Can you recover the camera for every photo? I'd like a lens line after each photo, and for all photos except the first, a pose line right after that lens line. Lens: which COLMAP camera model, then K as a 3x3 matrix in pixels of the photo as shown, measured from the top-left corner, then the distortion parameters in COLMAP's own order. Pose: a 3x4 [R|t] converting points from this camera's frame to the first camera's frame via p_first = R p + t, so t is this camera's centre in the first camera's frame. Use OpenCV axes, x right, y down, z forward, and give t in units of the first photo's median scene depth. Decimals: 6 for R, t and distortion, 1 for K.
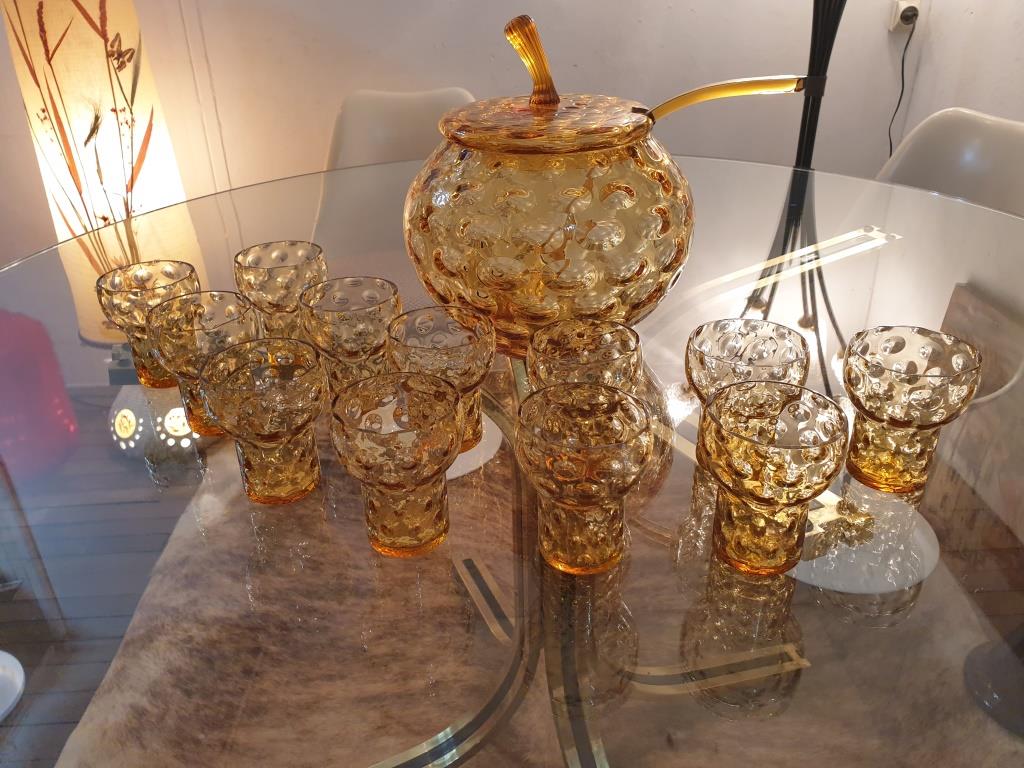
lens RADIAL K [[833.1, 0, 506.5], [0, 833.1, 382.6], [0, 0, 1]] dist [0.024374, 0.020539]
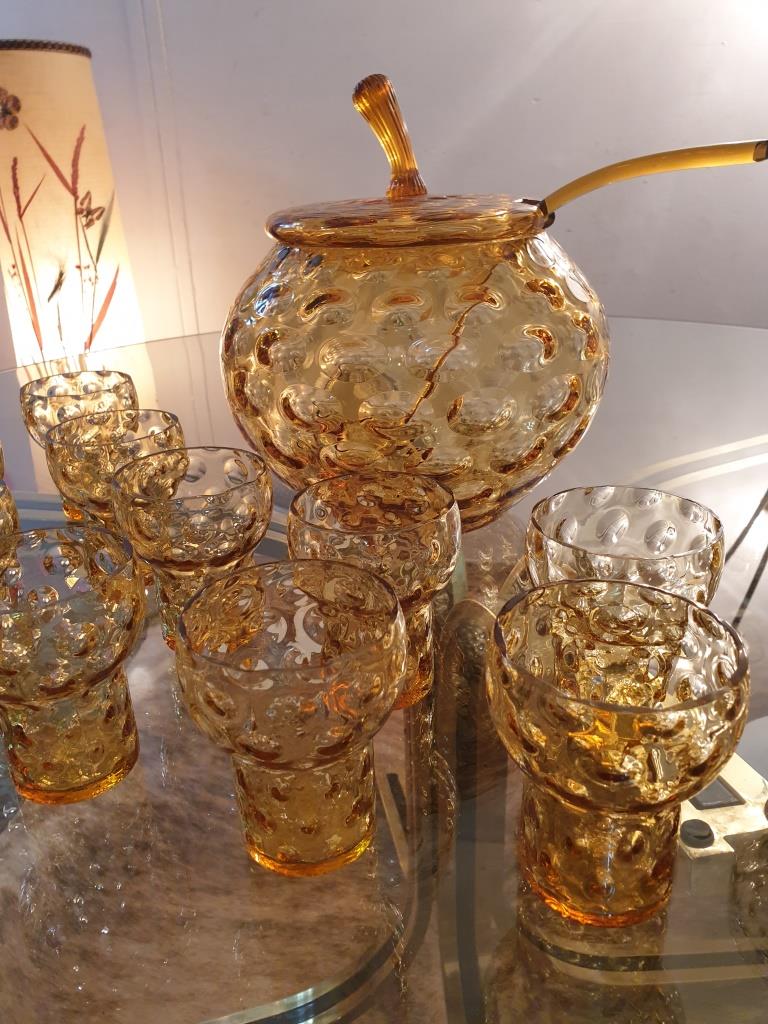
lens RADIAL K [[833.1, 0, 365.7], [0, 833.1, 515.5], [0, 0, 1]] dist [0.024374, 0.020539]
pose [[0.979720, 0.069681, -0.187866, 0.083608], [-0.082574, 0.994673, -0.061694, 0.001113], [0.182566, 0.075956, 0.980255, 0.135152]]
